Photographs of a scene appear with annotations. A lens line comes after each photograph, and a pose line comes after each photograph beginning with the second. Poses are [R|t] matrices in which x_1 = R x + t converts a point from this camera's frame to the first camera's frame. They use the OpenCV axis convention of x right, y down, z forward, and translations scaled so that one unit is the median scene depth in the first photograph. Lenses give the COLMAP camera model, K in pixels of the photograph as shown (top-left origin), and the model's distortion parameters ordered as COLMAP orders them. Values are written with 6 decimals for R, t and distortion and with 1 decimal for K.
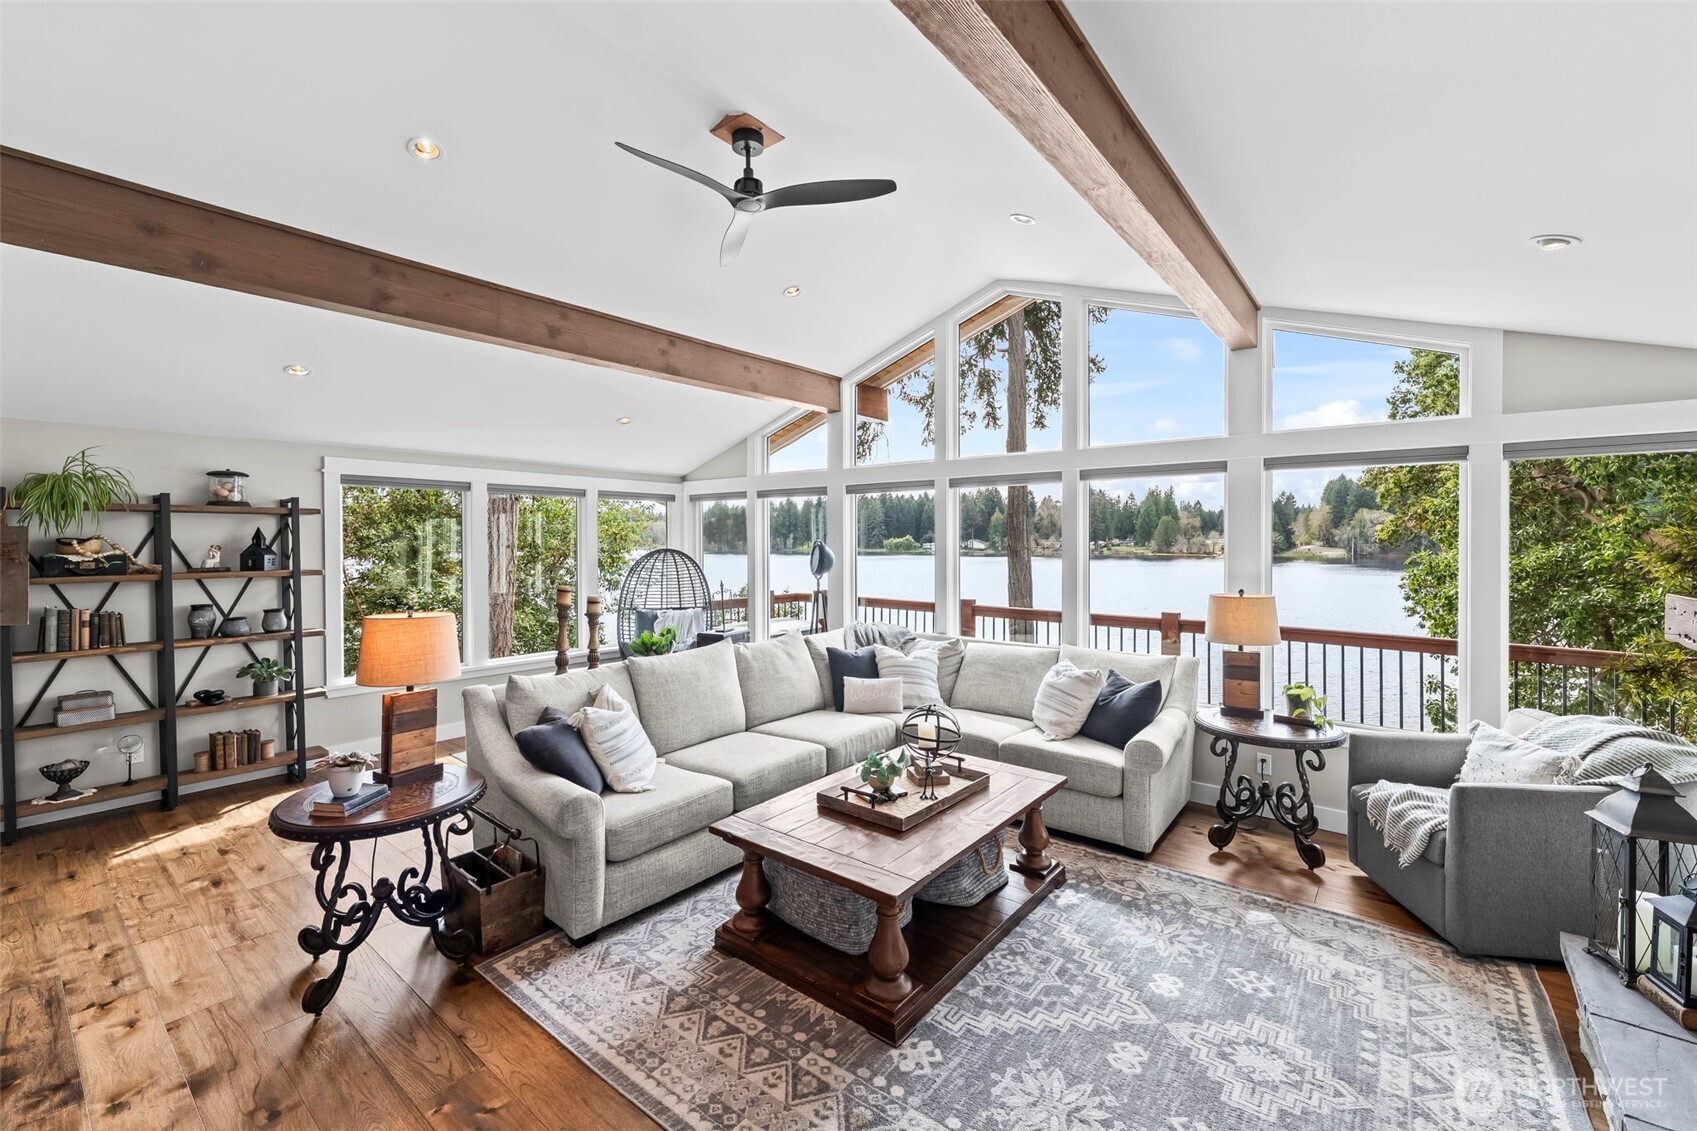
lens RADIAL K [[716.7, 0, 842.9], [0, 716.7, 551.0], [0, 0, 1]] dist [0.007483, -0.000237]
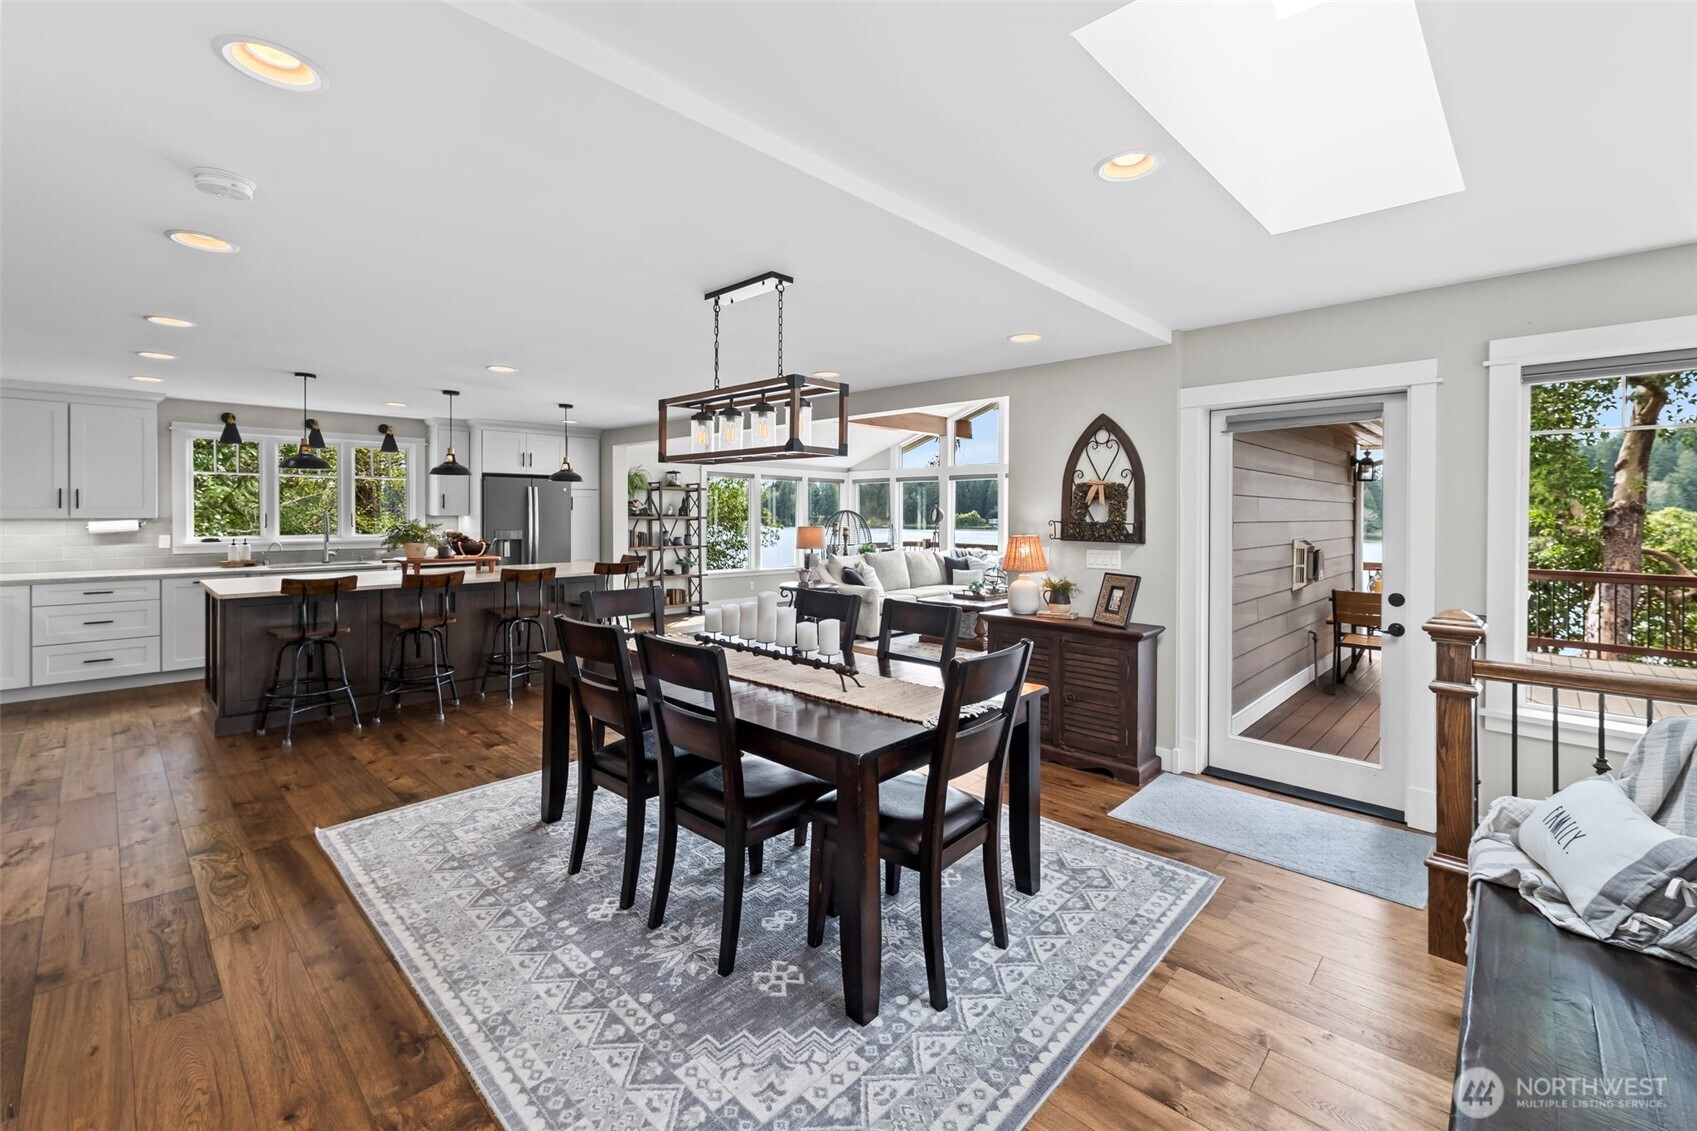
lens RADIAL K [[716.7, 0, 862.7], [0, 716.7, 518.6], [0, 0, 1]] dist [0.007483, -0.000237]
pose [[0.997979, 0.007222, -0.063128, -0.127790], [-0.007956, 0.999904, -0.011377, 0.053241], [0.063040, 0.011856, 0.997941, -1.085774]]
